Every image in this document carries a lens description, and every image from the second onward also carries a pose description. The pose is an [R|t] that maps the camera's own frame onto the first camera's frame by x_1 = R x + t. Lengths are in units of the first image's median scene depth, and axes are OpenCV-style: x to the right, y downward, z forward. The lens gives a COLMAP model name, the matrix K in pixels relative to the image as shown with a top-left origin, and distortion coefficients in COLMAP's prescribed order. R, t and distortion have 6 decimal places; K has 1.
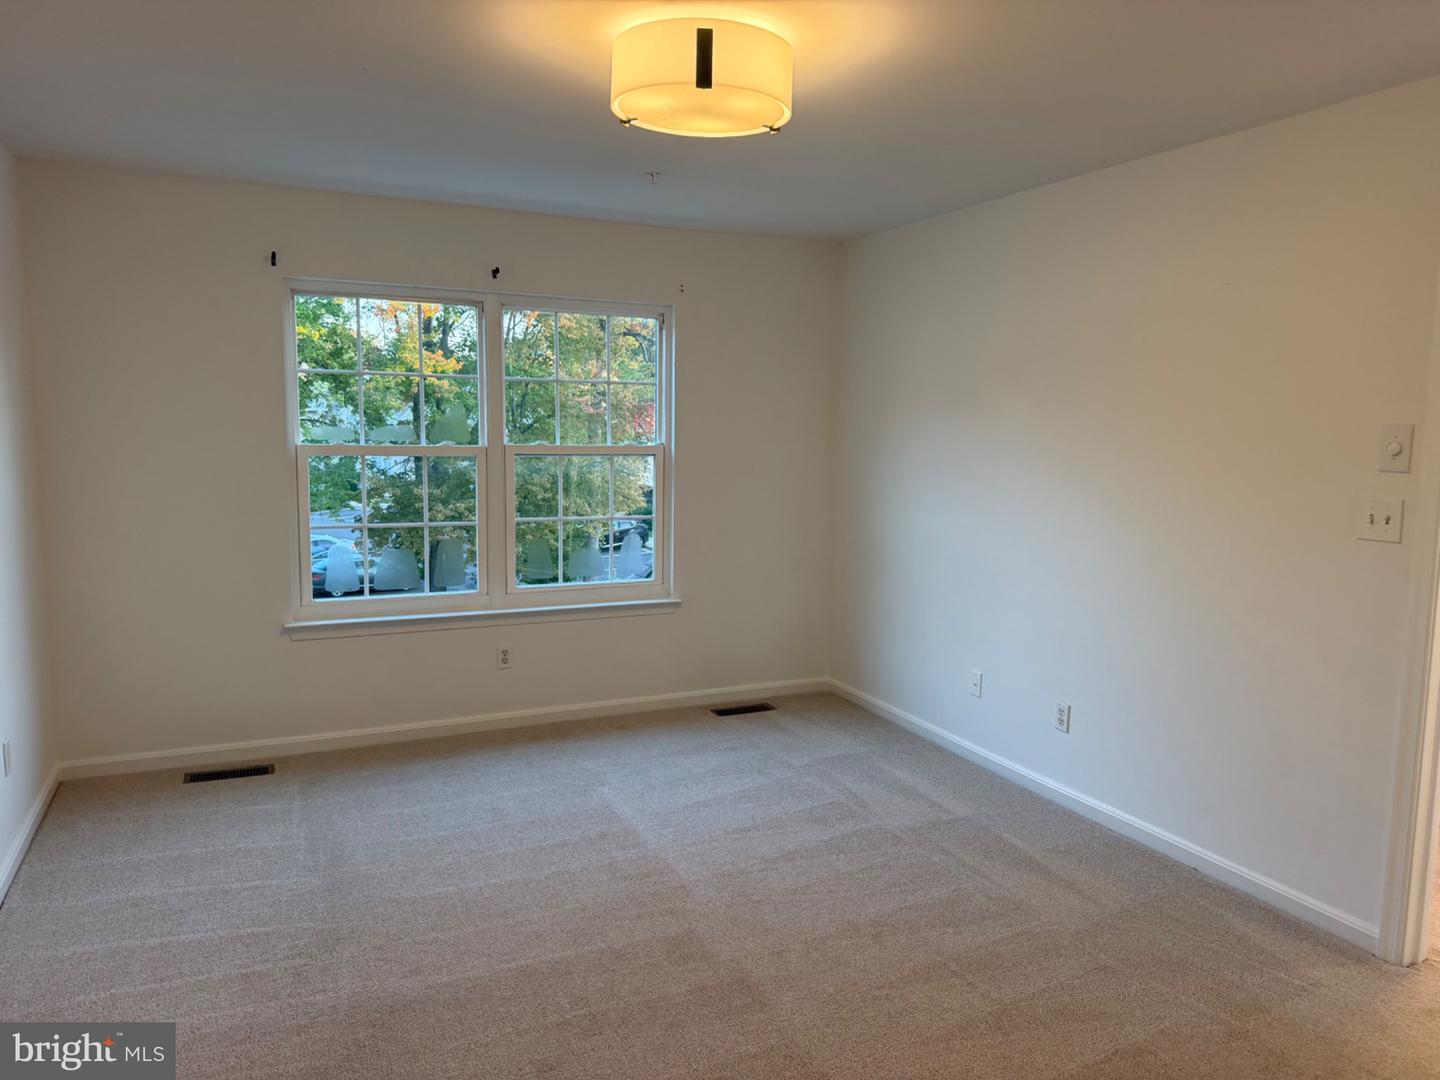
lens RADIAL K [[1016.2, 0, 727.8], [0, 1016.2, 535.1], [0, 0, 1]] dist [0.081533, -0.067078]
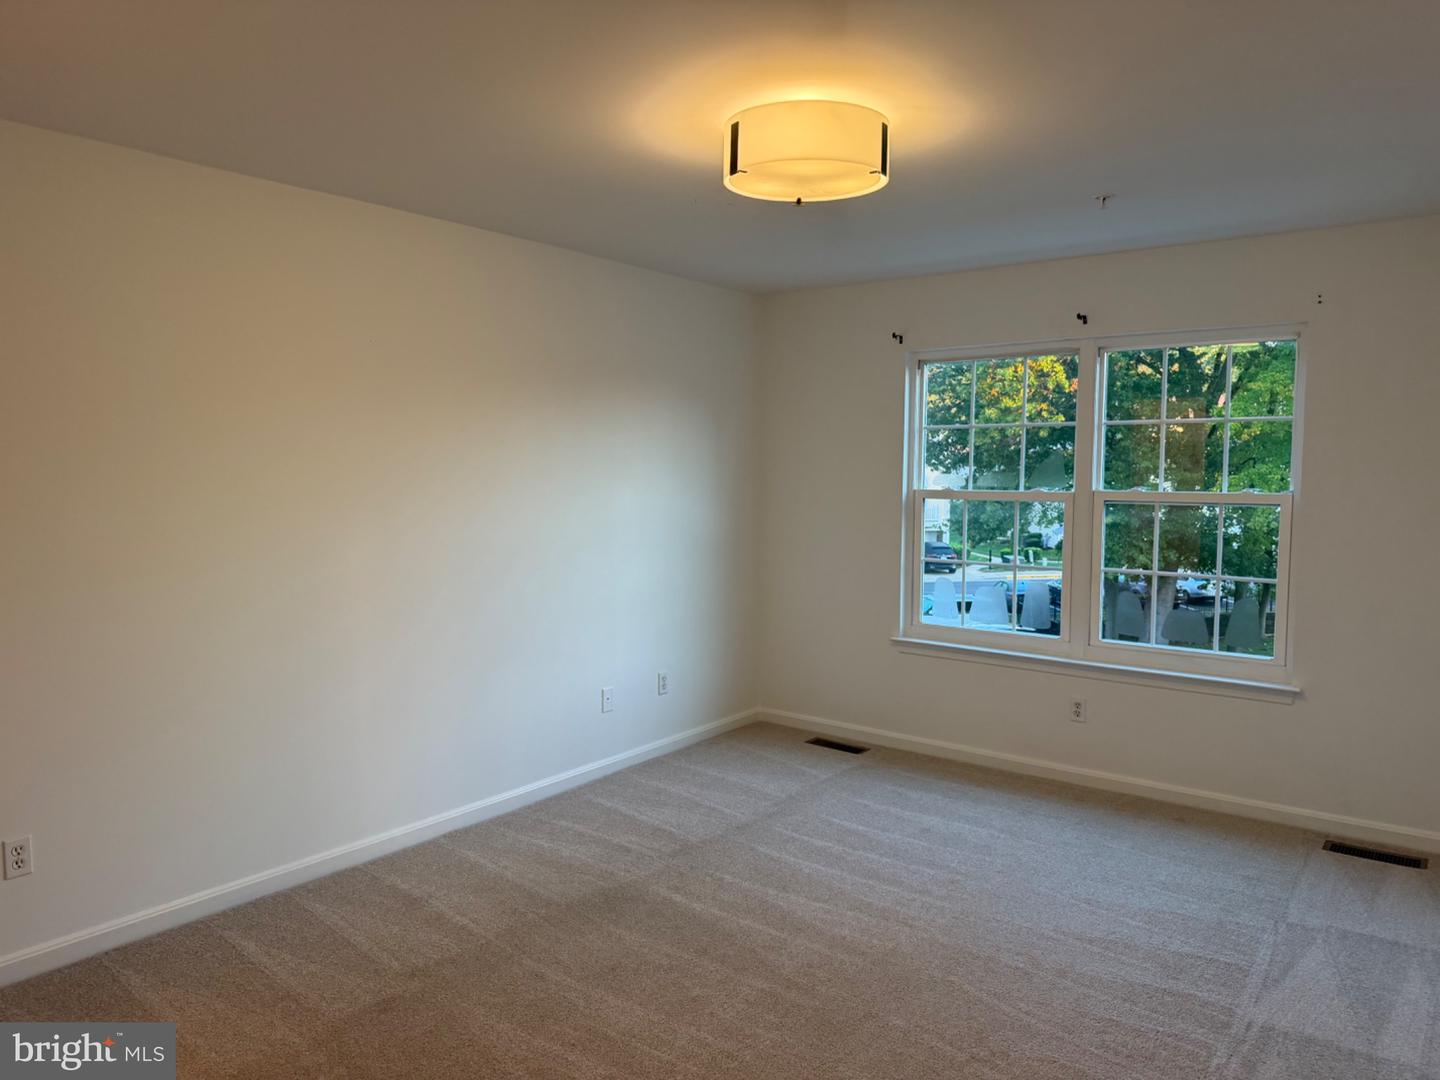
lens RADIAL K [[1016.2, 0, 720.4], [0, 1016.2, 535.7], [0, 0, 1]] dist [0.081533, -0.067078]
pose [[0.489691, 0.056422, -0.870069, 0.538186], [-0.101110, 0.994846, 0.007607, -0.020760], [0.866014, 0.084247, 0.492872, 0.248301]]
